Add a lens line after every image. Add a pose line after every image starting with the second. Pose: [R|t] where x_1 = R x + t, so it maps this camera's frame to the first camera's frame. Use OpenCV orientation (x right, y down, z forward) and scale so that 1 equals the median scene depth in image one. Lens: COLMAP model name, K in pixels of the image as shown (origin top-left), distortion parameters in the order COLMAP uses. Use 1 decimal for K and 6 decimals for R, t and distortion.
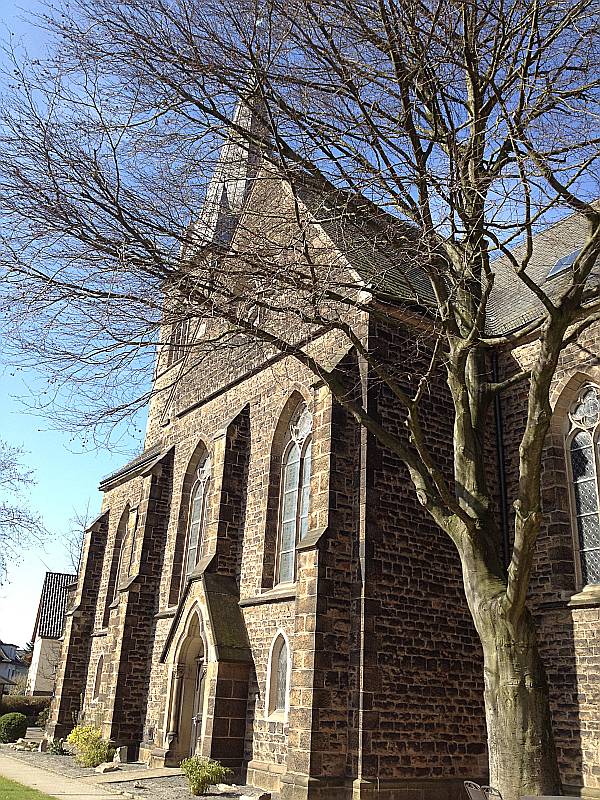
lens RADIAL K [[760.9, 0, 314.7], [0, 760.9, 407.4], [0, 0, 1]] dist [0.034851, 0.000000]
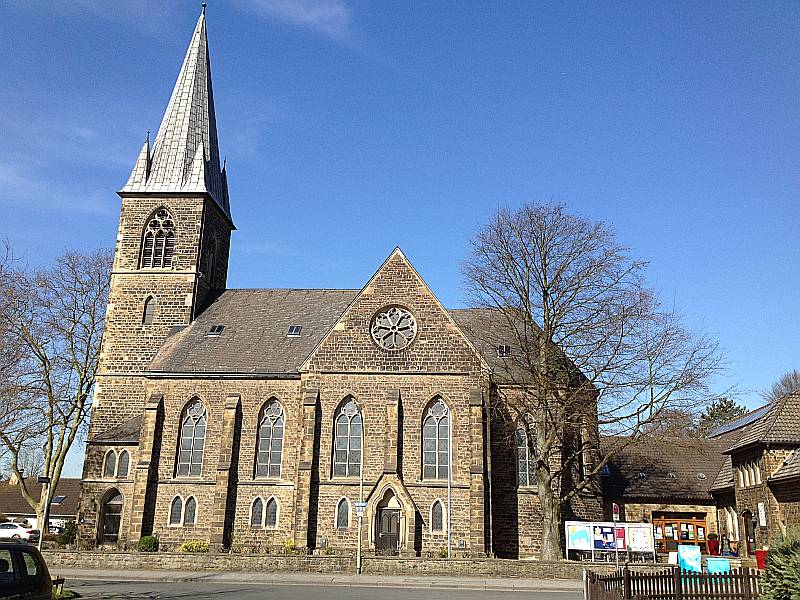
lens RADIAL K [[760.9, 0, 401.9], [0, 760.9, 301.4], [0, 0, 1]] dist [0.034851, 0.000000]
pose [[0.655622, 0.189358, 0.730961, -2.204347], [-0.271081, 0.962537, -0.006207, -0.302946], [-0.704752, -0.194080, 0.682391, -0.526387]]
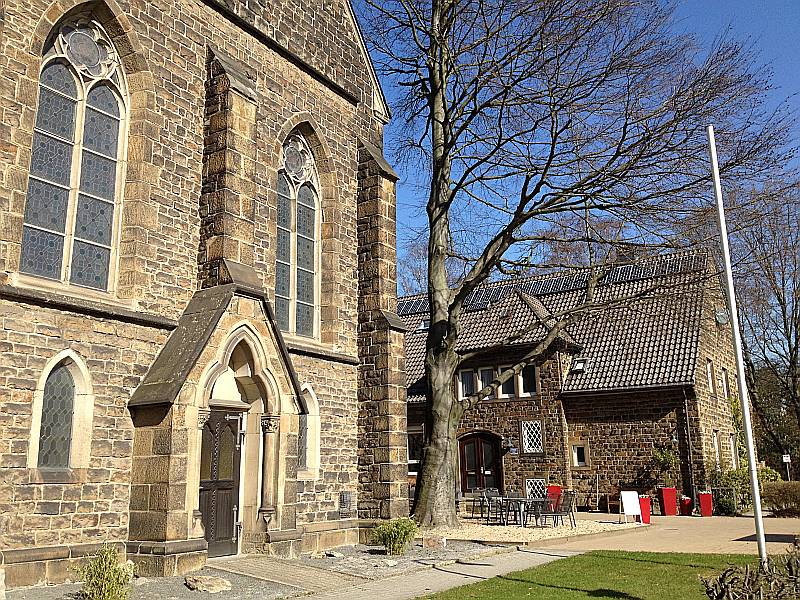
lens RADIAL K [[760.9, 0, 397.0], [0, 760.9, 277.7], [0, 0, 1]] dist [0.034851, 0.000000]
pose [[-0.376726, 0.191800, 0.906251, -1.002405], [-0.342517, 0.880151, -0.328659, 0.469760], [-0.860674, -0.434221, -0.265881, 1.284127]]
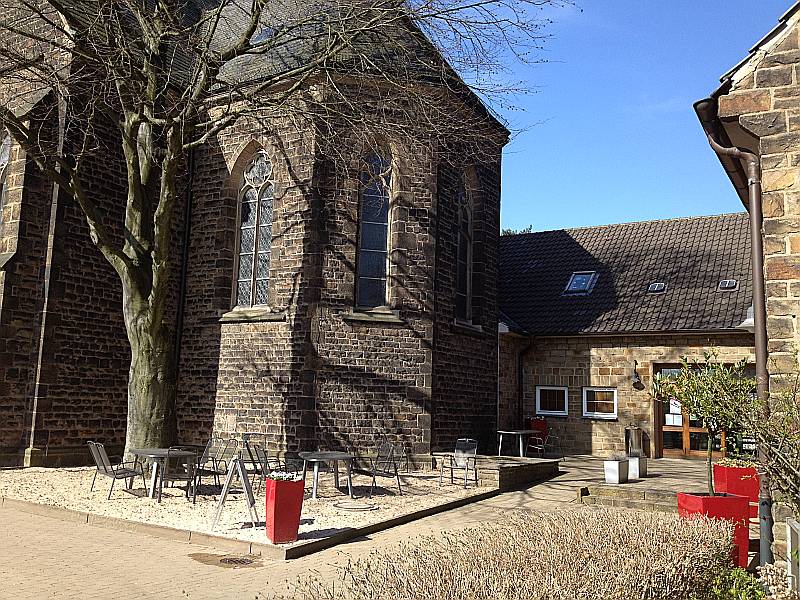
lens RADIAL K [[760.9, 0, 396.9], [0, 760.9, 287.5], [0, 0, 1]] dist [0.034851, 0.000000]
pose [[0.917192, 0.047385, 0.395618, 0.086370], [-0.137092, 0.969812, 0.201671, -0.103980], [-0.374119, -0.239207, 0.895999, -0.277855]]
